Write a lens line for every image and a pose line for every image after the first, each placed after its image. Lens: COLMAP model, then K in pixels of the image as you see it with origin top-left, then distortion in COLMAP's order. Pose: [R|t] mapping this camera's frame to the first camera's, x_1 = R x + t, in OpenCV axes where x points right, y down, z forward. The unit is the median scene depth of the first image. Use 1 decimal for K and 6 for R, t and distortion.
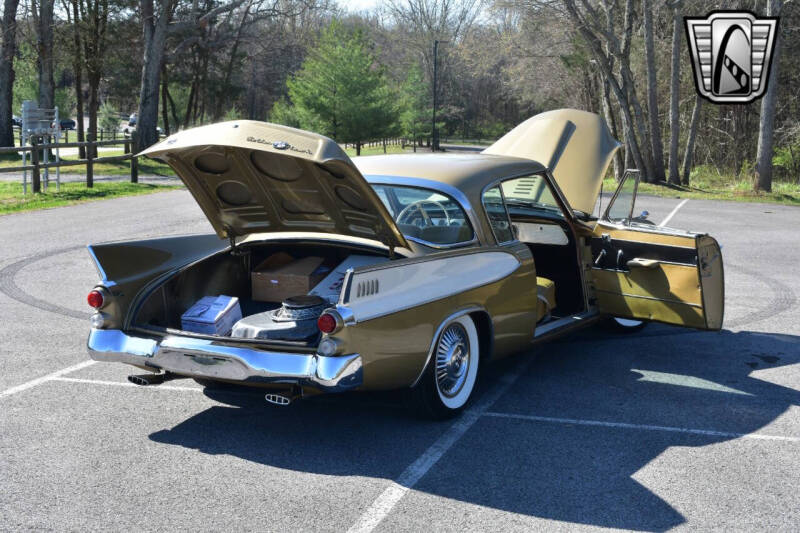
lens RADIAL K [[1240.8, 0, 397.1], [0, 1240.8, 262.1], [0, 0, 1]] dist [-0.026520, 0.000000]
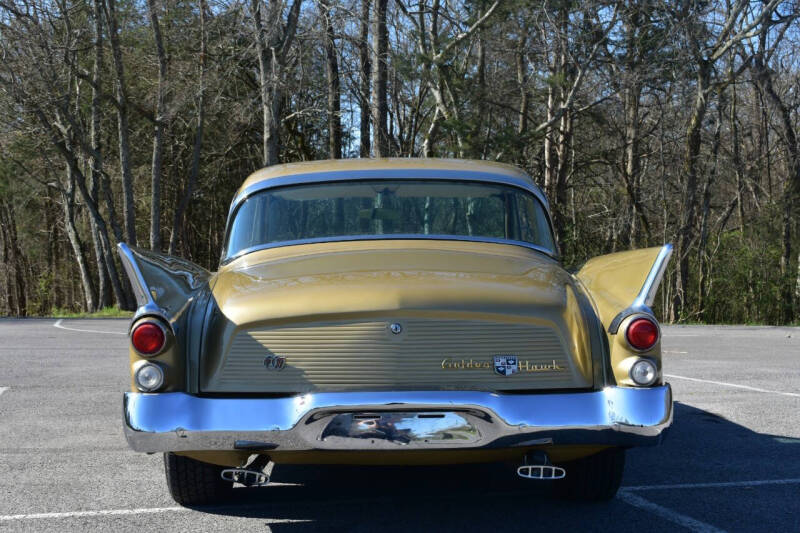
lens RADIAL K [[1240.8, 0, 403.7], [0, 1240.8, 267.4], [0, 0, 1]] dist [-0.026520, 0.000000]
pose [[0.867208, -0.013457, 0.497763, -0.355337], [0.072873, 0.992302, -0.100134, 0.052891], [-0.492584, 0.123110, 0.861513, 0.394215]]
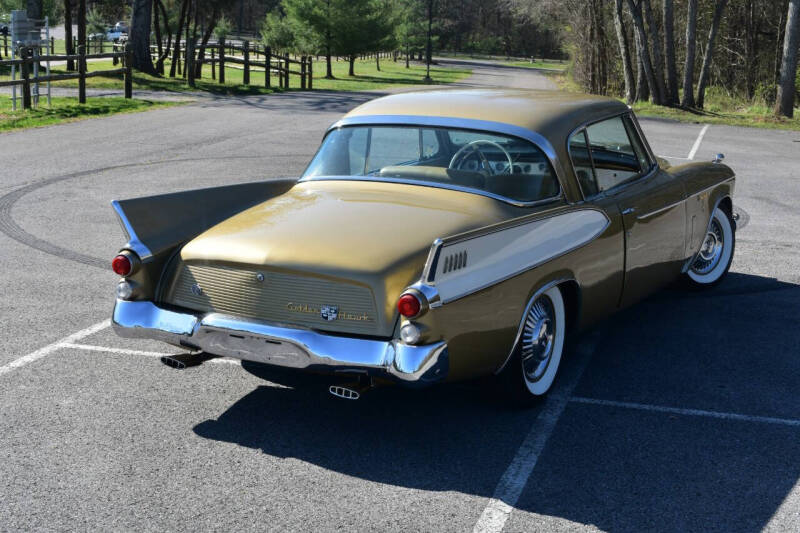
lens RADIAL K [[1240.8, 0, 402.8], [0, 1240.8, 270.4], [0, 0, 1]] dist [-0.026520, 0.000000]
pose [[0.999789, 0.012430, 0.016364, -0.056243], [-0.013645, 0.996989, 0.076327, -0.028311], [-0.015366, -0.076535, 0.996949, 0.133220]]
